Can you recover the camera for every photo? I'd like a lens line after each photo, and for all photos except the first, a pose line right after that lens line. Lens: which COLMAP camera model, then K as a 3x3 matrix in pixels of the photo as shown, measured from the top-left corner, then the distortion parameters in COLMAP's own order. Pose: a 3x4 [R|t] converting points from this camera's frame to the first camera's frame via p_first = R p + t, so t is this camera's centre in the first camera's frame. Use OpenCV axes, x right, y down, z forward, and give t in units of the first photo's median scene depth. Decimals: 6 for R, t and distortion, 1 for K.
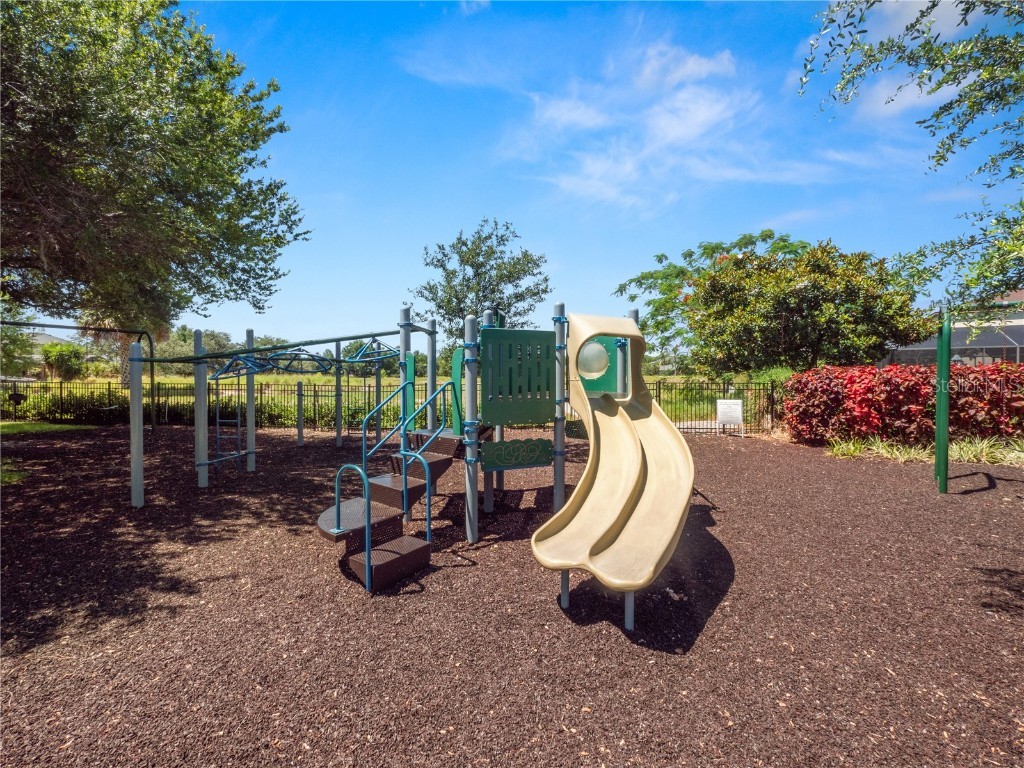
lens RADIAL K [[411.0, 0, 521.0], [0, 411.0, 385.8], [0, 0, 1]] dist [-0.001241, -0.000457]
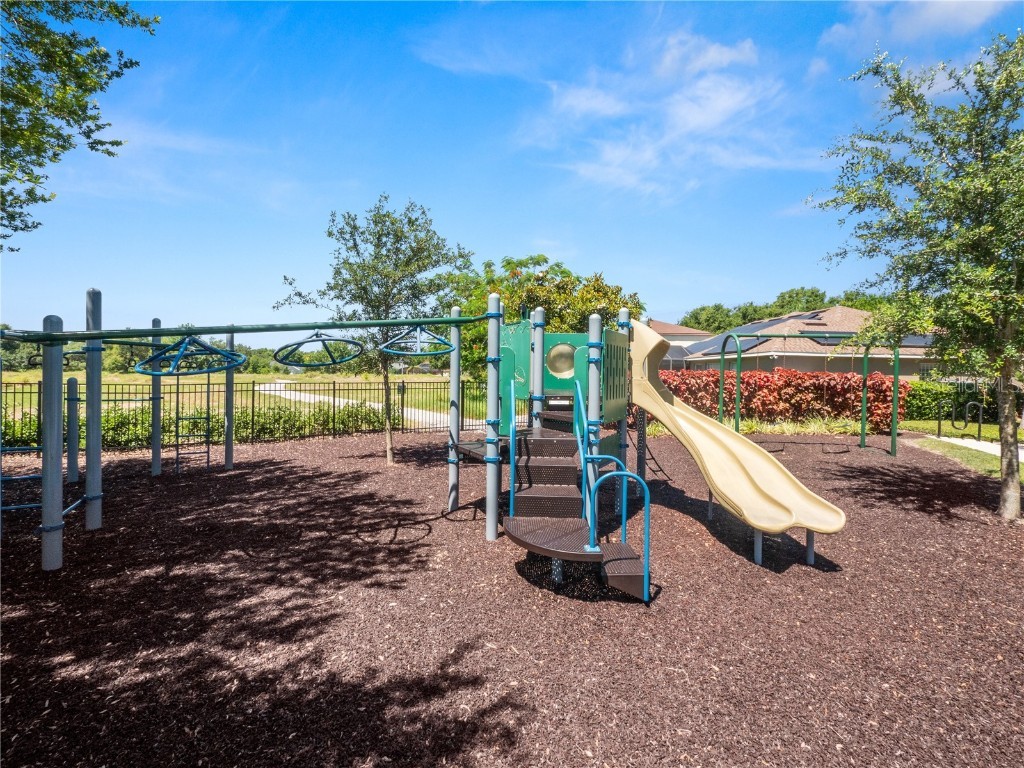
lens RADIAL K [[411.0, 0, 520.4], [0, 411.0, 380.9], [0, 0, 1]] dist [-0.001241, -0.000457]
pose [[0.818607, 0.004905, 0.574333, -0.791209], [-0.001382, 0.999977, -0.006570, -0.004325], [-0.574353, 0.004585, 0.818595, 0.260572]]
